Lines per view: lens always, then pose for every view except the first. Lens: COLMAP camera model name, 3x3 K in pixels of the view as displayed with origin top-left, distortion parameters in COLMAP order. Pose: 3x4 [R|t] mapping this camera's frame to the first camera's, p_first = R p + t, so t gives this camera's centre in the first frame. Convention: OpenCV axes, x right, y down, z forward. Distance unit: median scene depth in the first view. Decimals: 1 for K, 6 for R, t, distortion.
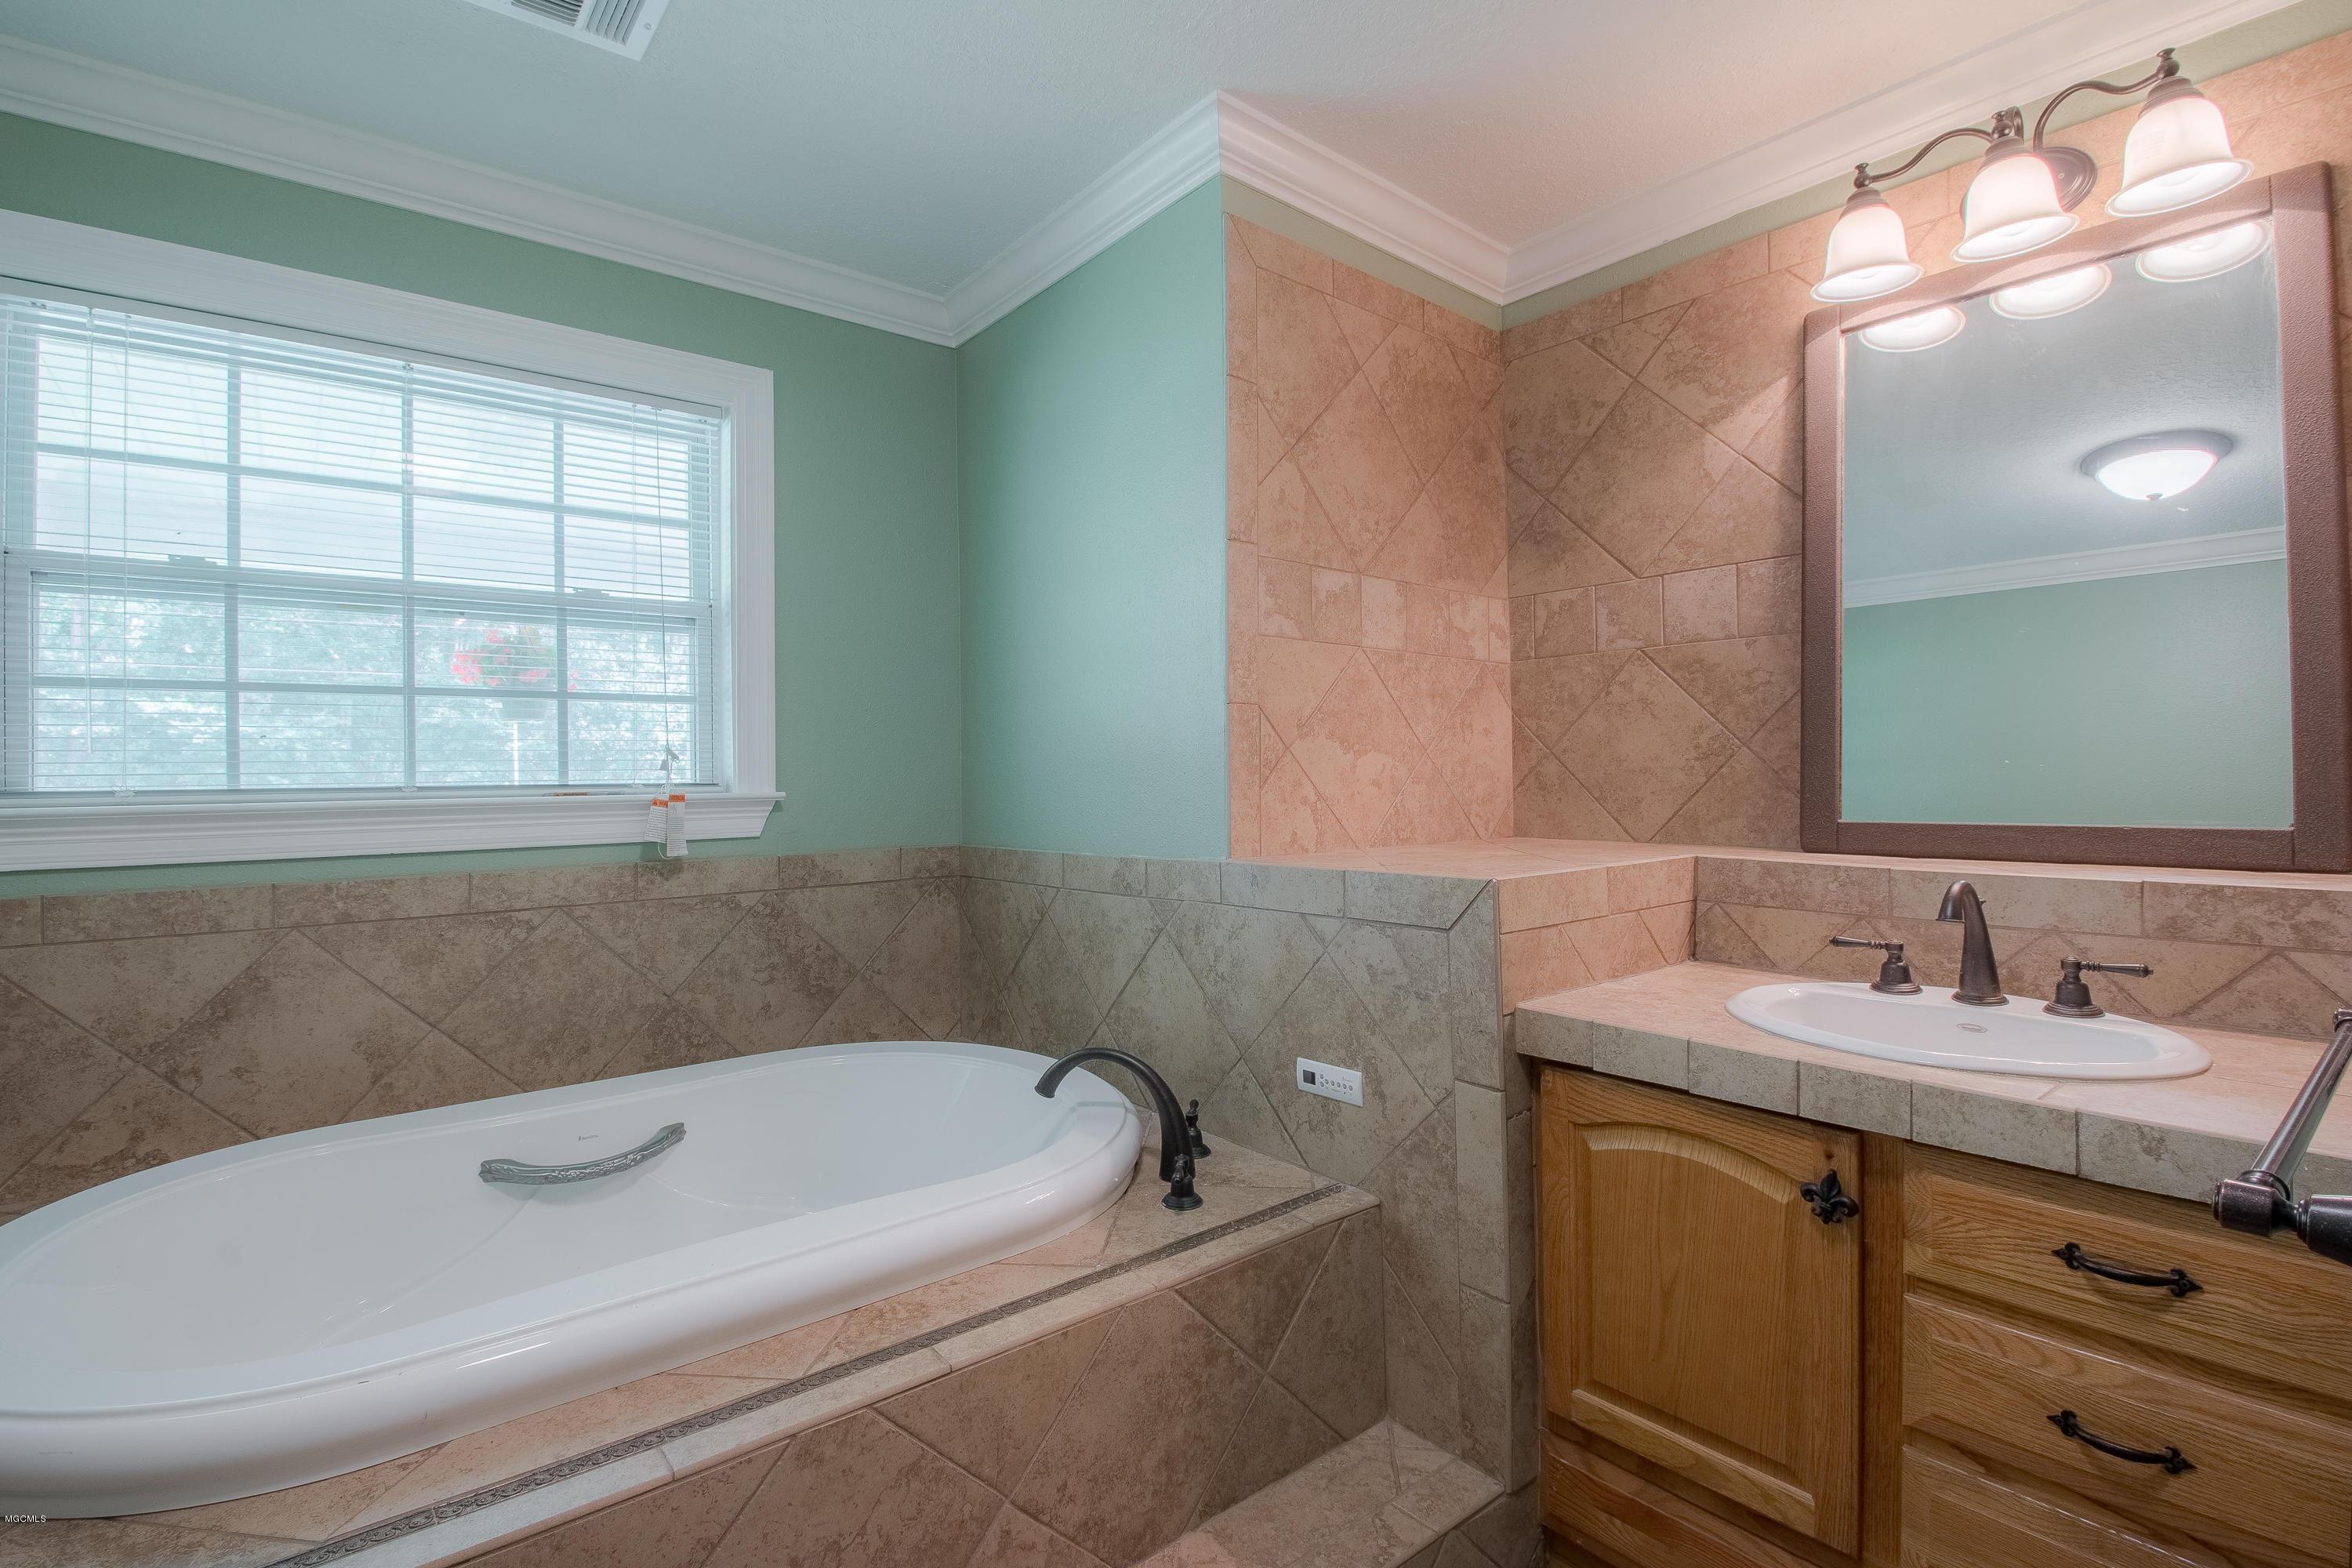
lens RADIAL K [[1088.2, 0, 1155.0], [0, 1088.2, 757.5], [0, 0, 1]] dist [0.000654, -0.013566]
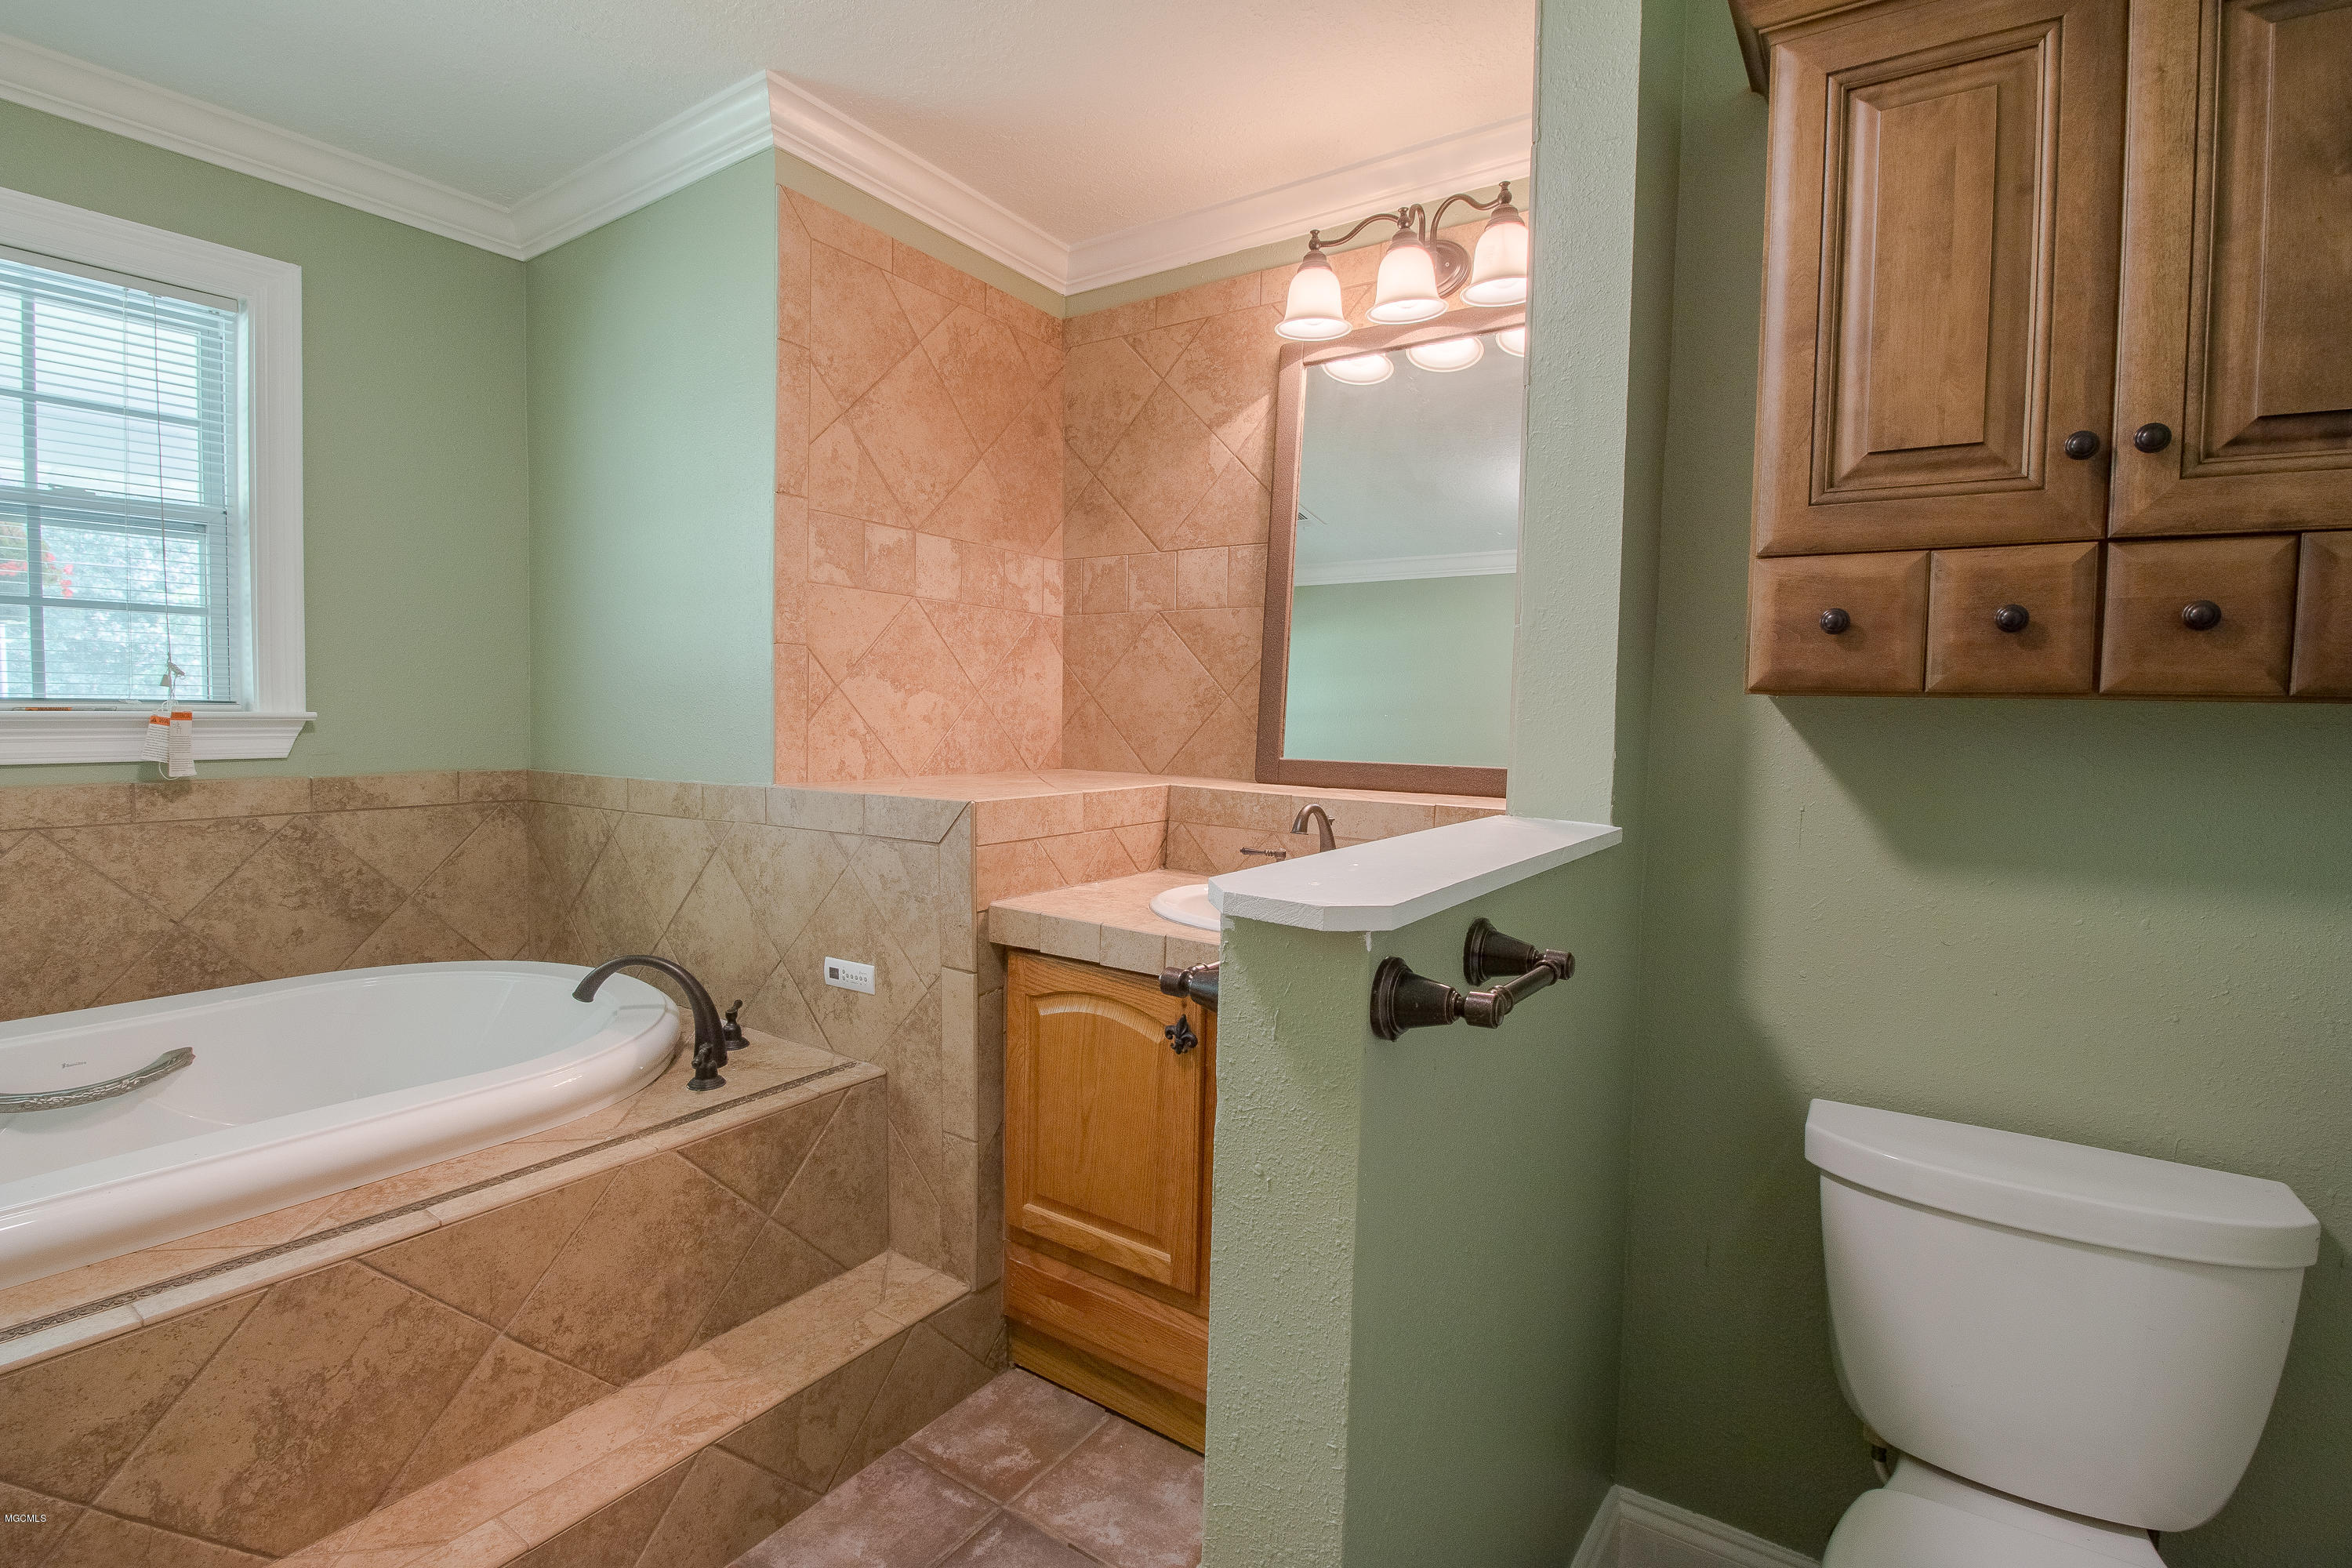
lens RADIAL K [[1088.2, 0, 1155.0], [0, 1088.2, 757.5], [0, 0, 1]] dist [0.000654, -0.013566]
pose [[0.958309, 0.016193, 0.285275, 0.126934], [-0.033783, 0.997811, 0.056845, -0.010135], [-0.283730, -0.064113, 0.956758, -0.172245]]
